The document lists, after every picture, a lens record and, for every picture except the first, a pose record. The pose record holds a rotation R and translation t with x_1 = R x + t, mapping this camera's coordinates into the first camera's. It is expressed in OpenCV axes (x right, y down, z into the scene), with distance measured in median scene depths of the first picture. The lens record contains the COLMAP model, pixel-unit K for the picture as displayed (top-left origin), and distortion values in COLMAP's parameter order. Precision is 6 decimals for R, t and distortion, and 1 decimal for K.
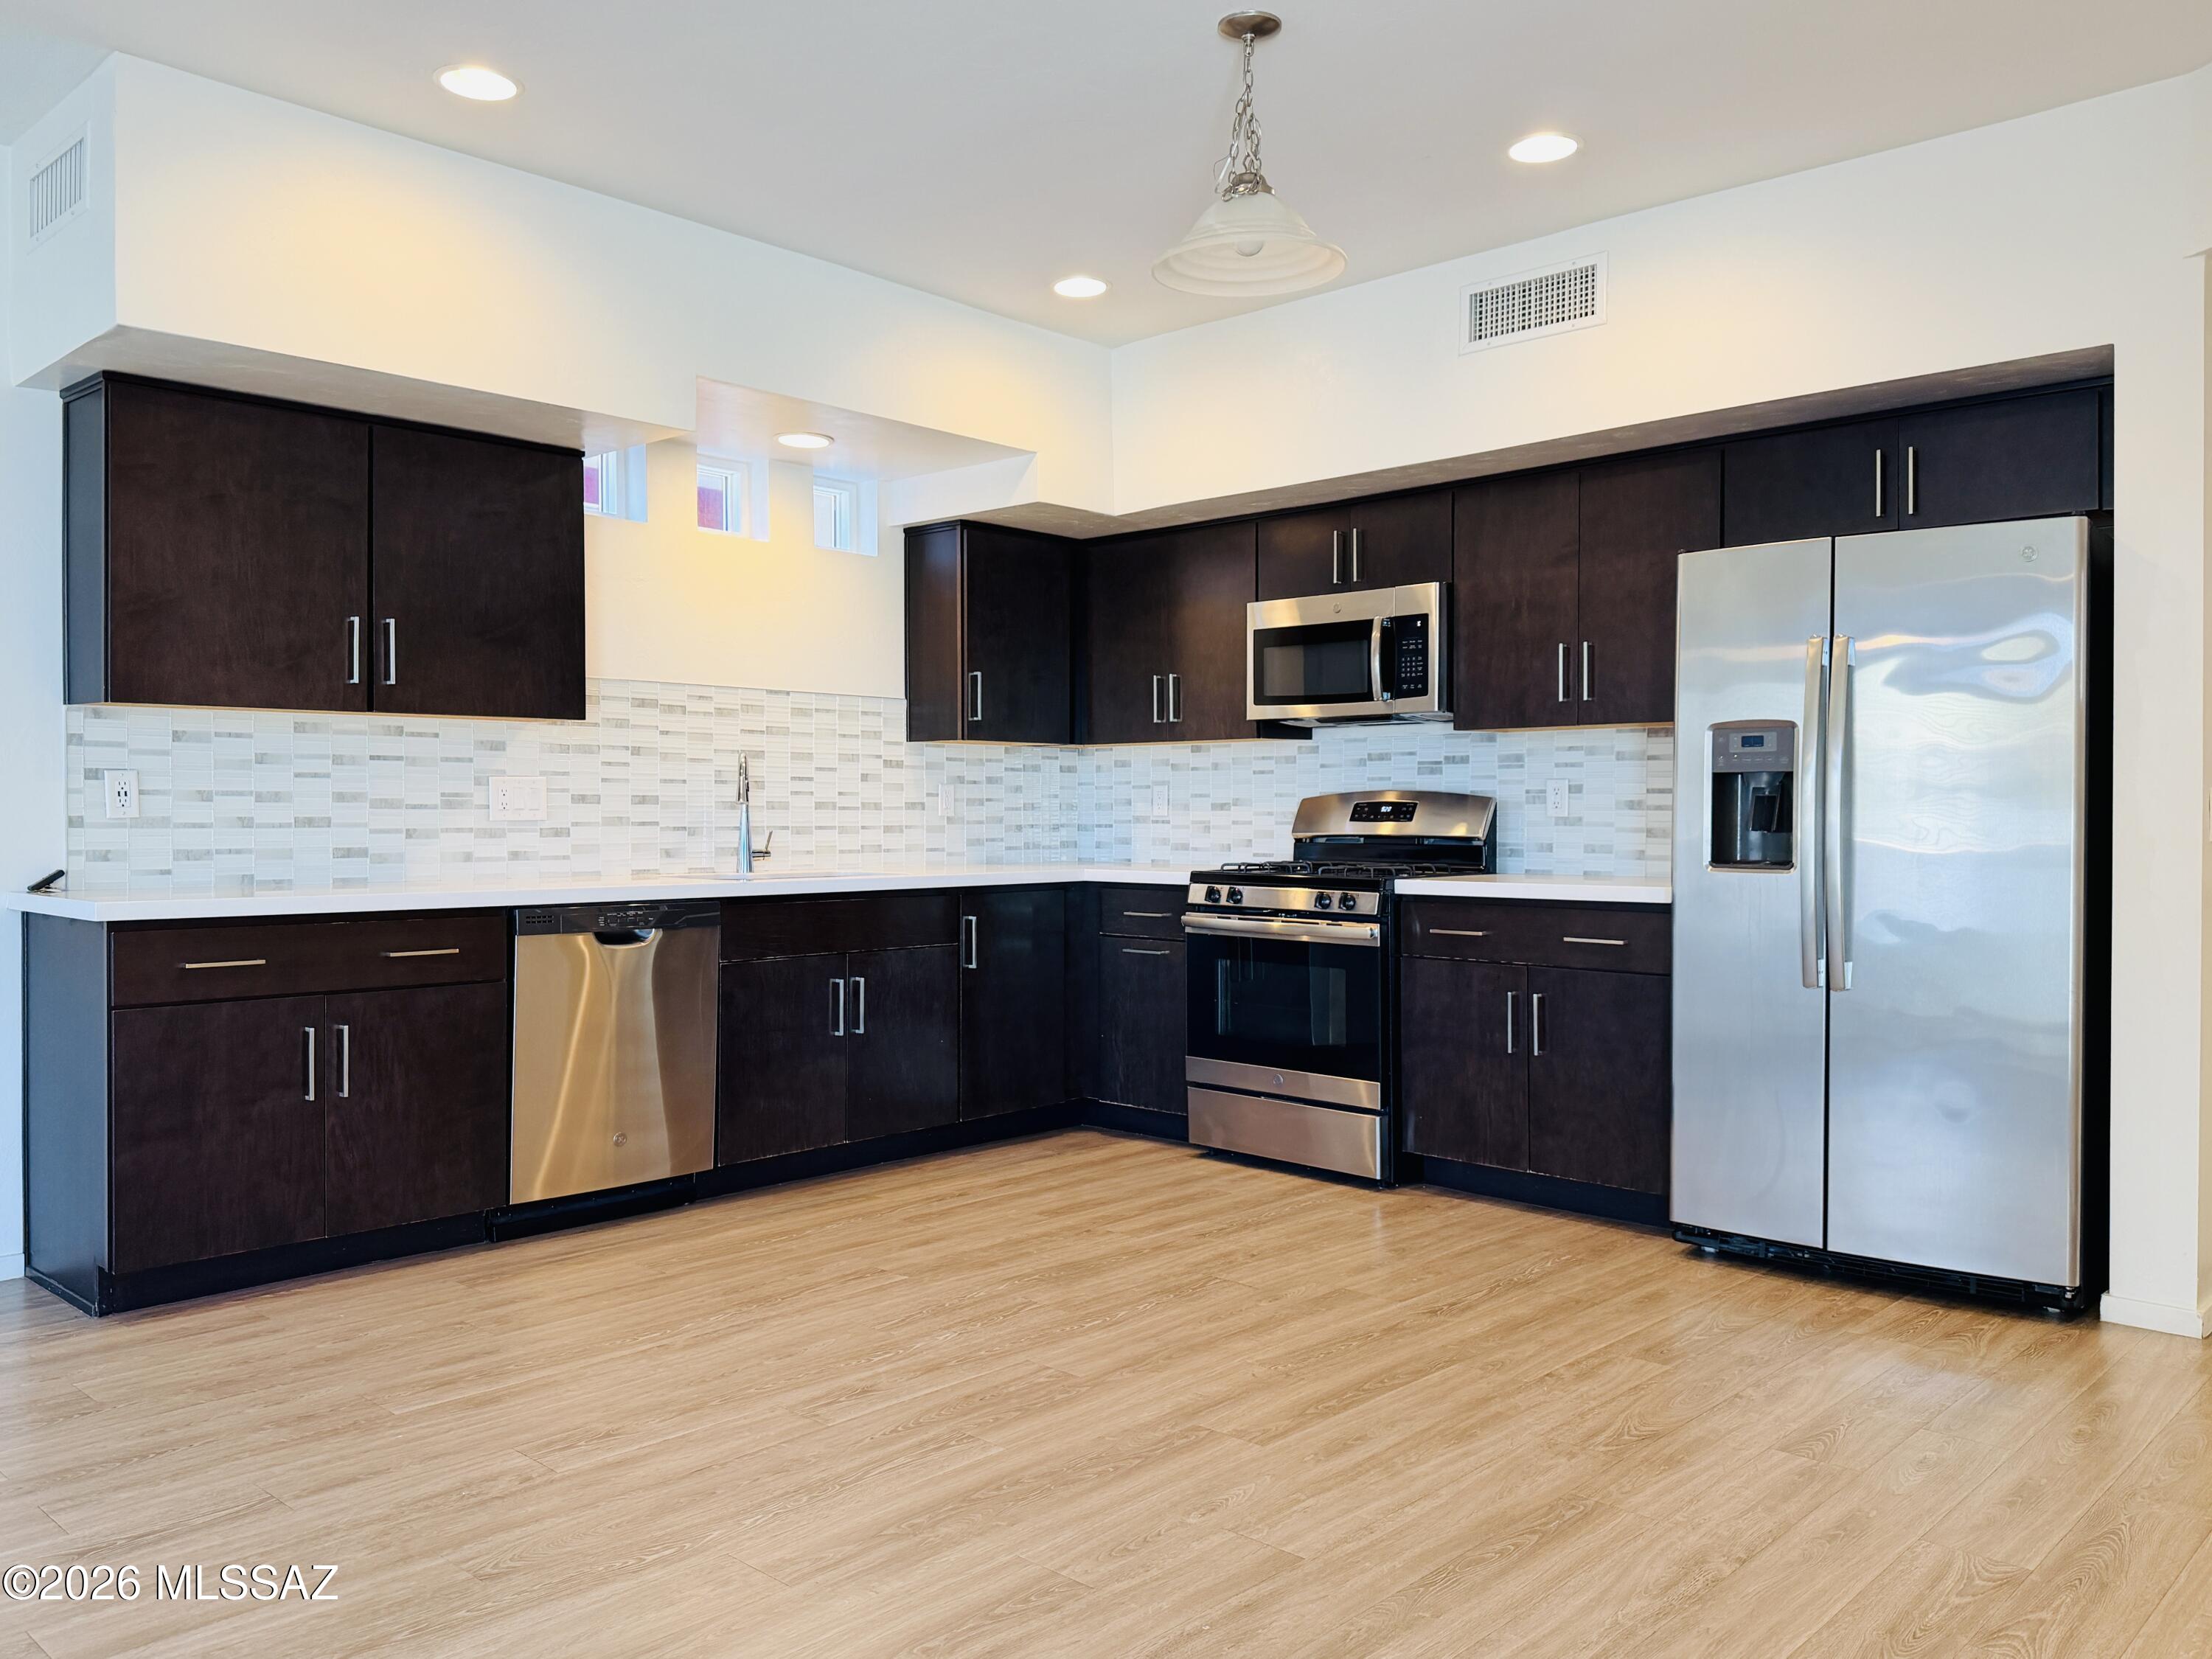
lens RADIAL K [[1639.8, 0, 1110.6], [0, 1639.8, 843.2], [0, 0, 1]] dist [0.005290, -0.005423]
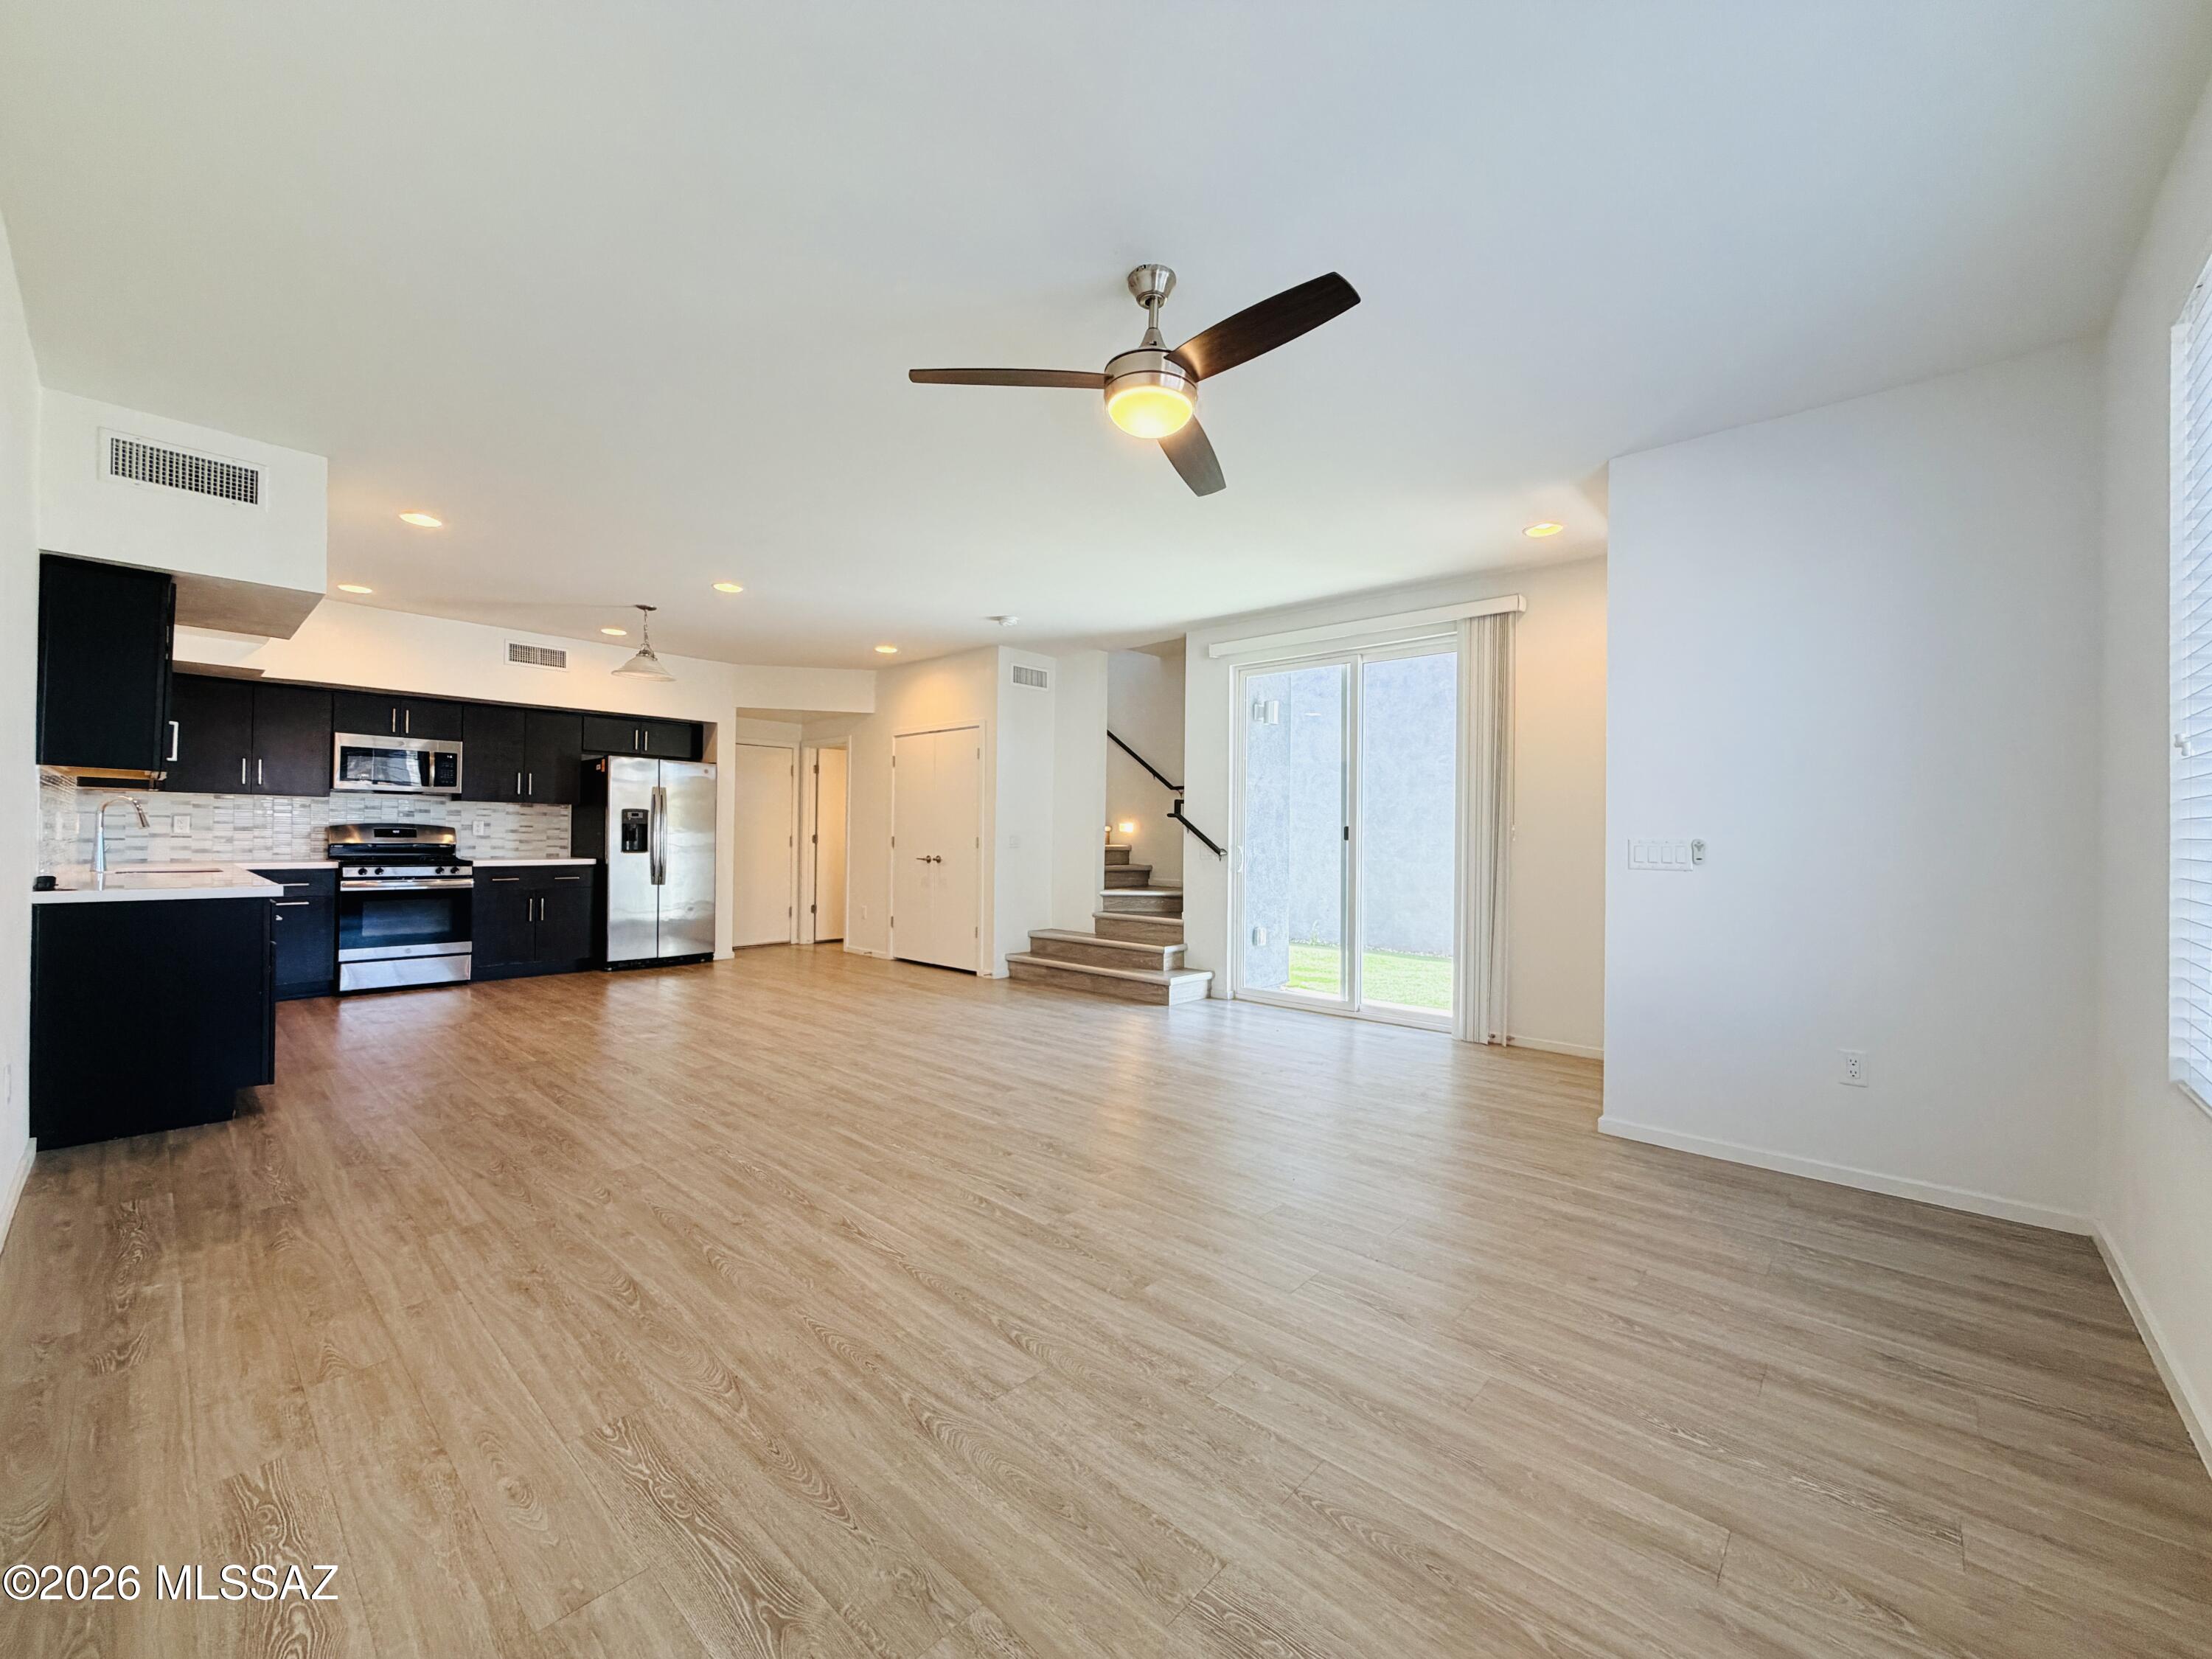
lens RADIAL K [[877.3, 0, 1101.9], [0, 877.3, 826.0], [0, 0, 1]] dist [-0.000082, -0.000752]
pose [[-0.004660, 0.009915, 0.999940, -1.140546], [0.004678, 0.999940, -0.009894, -0.013291], [-0.999978, 0.004631, -0.004706, 0.033919]]
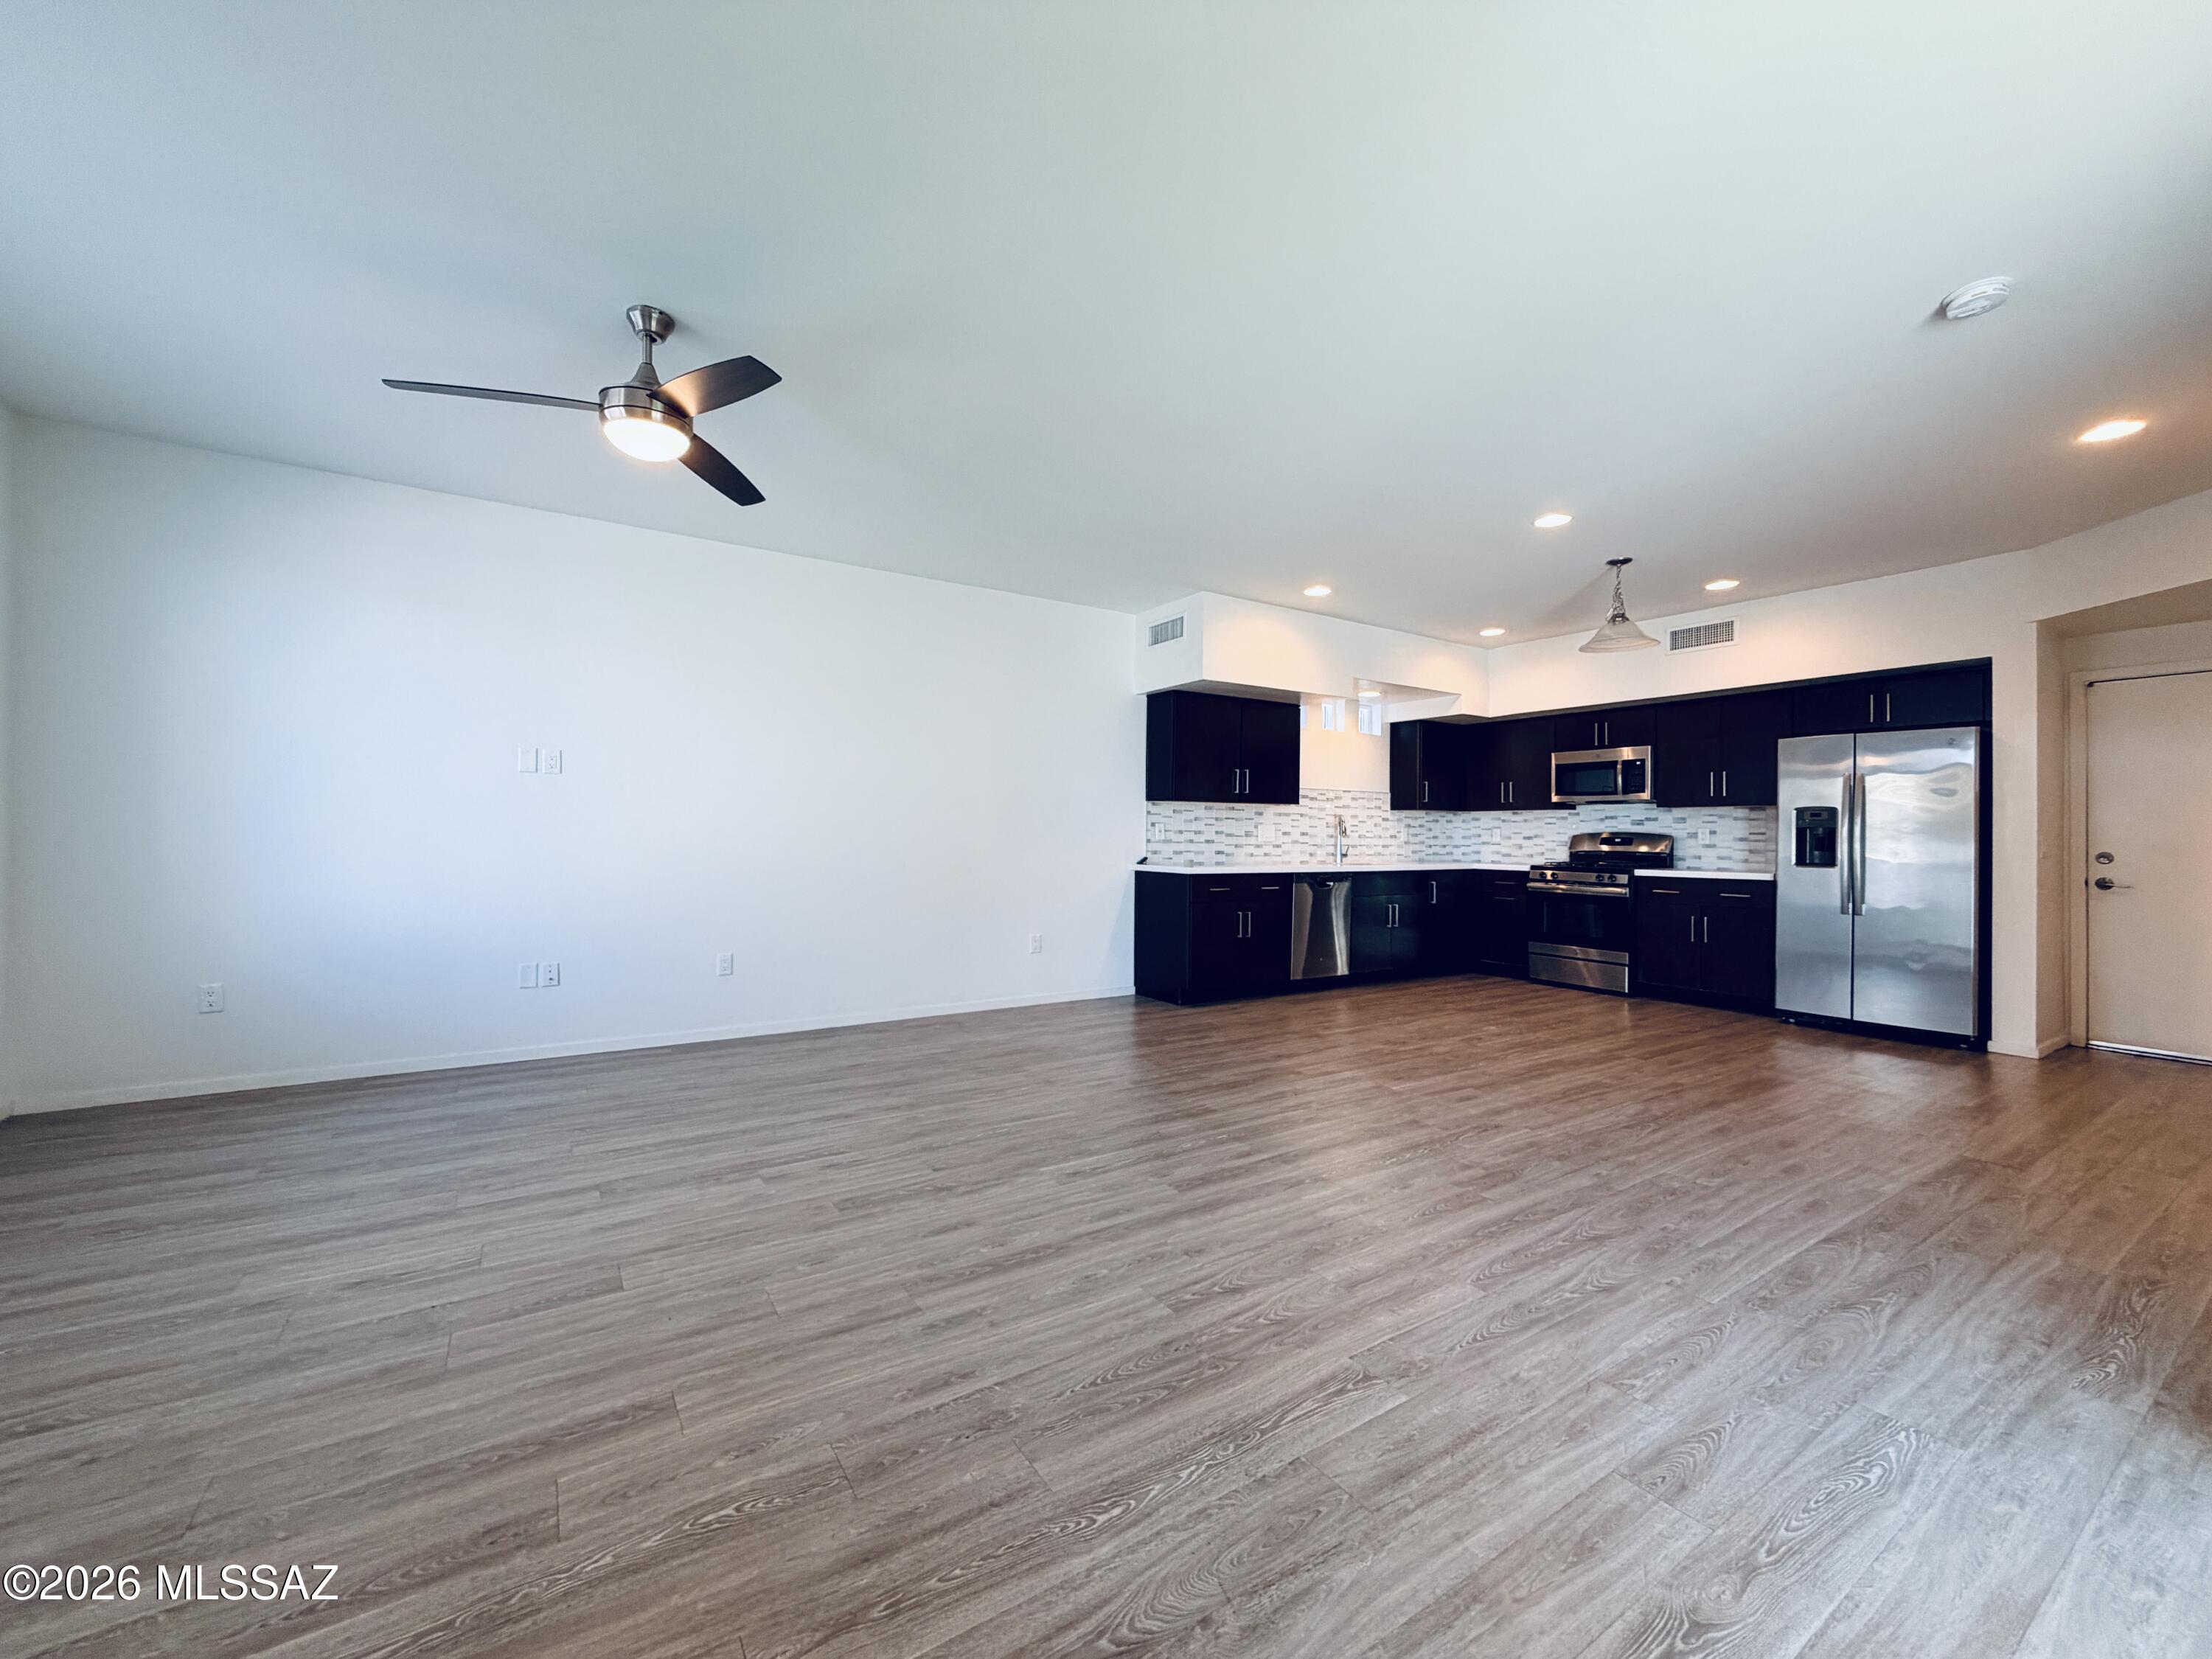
lens RADIAL K [[877.3, 0, 1098.2], [0, 877.3, 835.2], [0, 0, 1]] dist [-0.000082, -0.000752]
pose [[0.968342, 0.008750, -0.249474, -0.260291], [-0.013517, 0.999757, -0.017402, 0.004413], [0.249261, 0.020223, 0.968225, -0.439669]]
